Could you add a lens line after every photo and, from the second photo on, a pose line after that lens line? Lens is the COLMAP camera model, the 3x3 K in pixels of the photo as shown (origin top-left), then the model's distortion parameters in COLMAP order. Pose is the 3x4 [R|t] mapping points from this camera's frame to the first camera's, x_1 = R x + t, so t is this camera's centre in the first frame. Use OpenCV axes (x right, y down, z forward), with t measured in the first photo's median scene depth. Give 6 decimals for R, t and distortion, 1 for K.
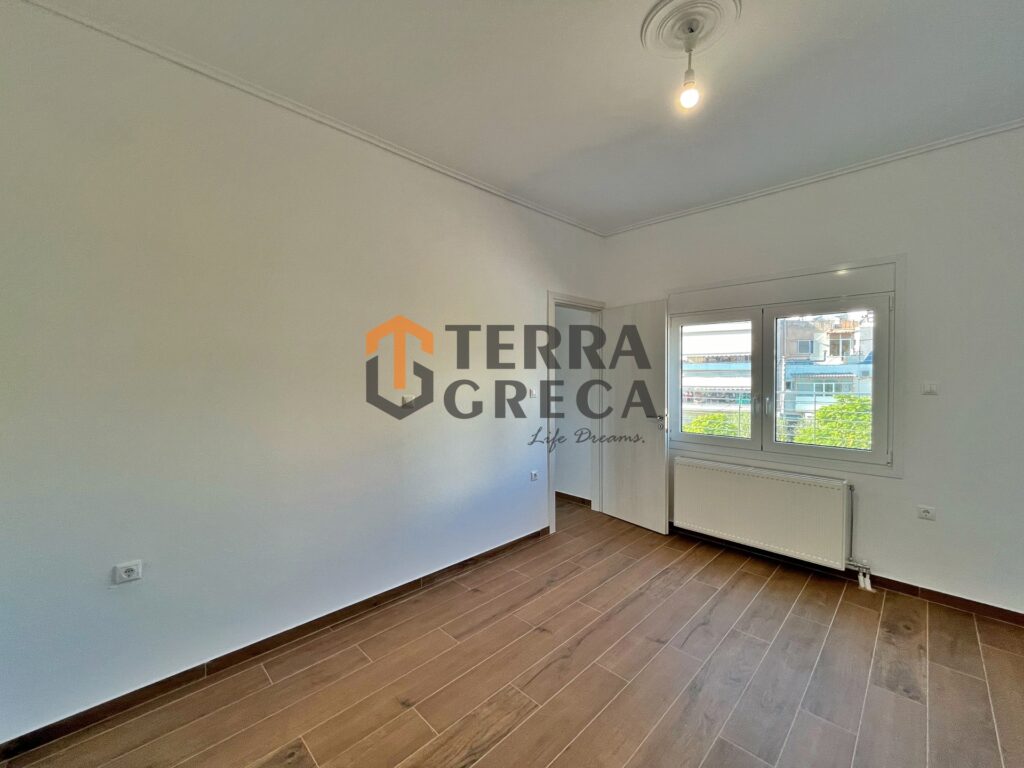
lens RADIAL K [[414.8, 0, 515.8], [0, 414.8, 381.1], [0, 0, 1]] dist [-0.005818, 0.000300]
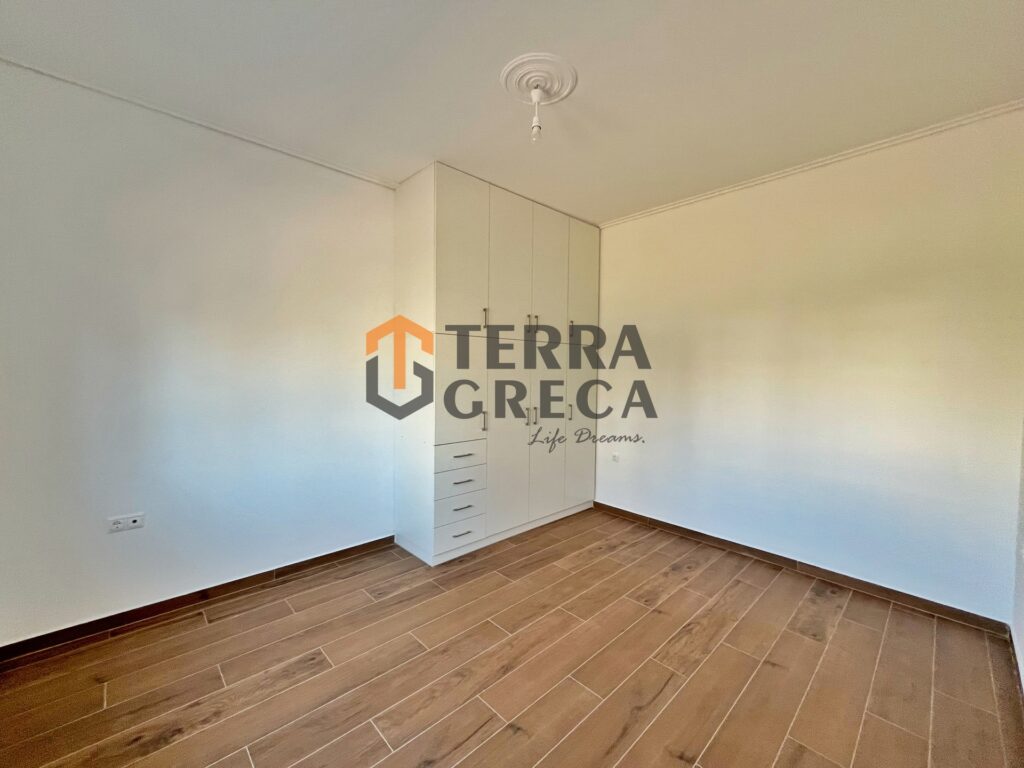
lens RADIAL K [[414.8, 0, 515.5], [0, 414.8, 380.9], [0, 0, 1]] dist [-0.005818, 0.000300]
pose [[-0.999747, -0.010026, 0.020144, 0.270115], [-0.009080, 0.998878, 0.046480, -0.020965], [-0.020587, 0.046285, -0.998716, 1.369165]]
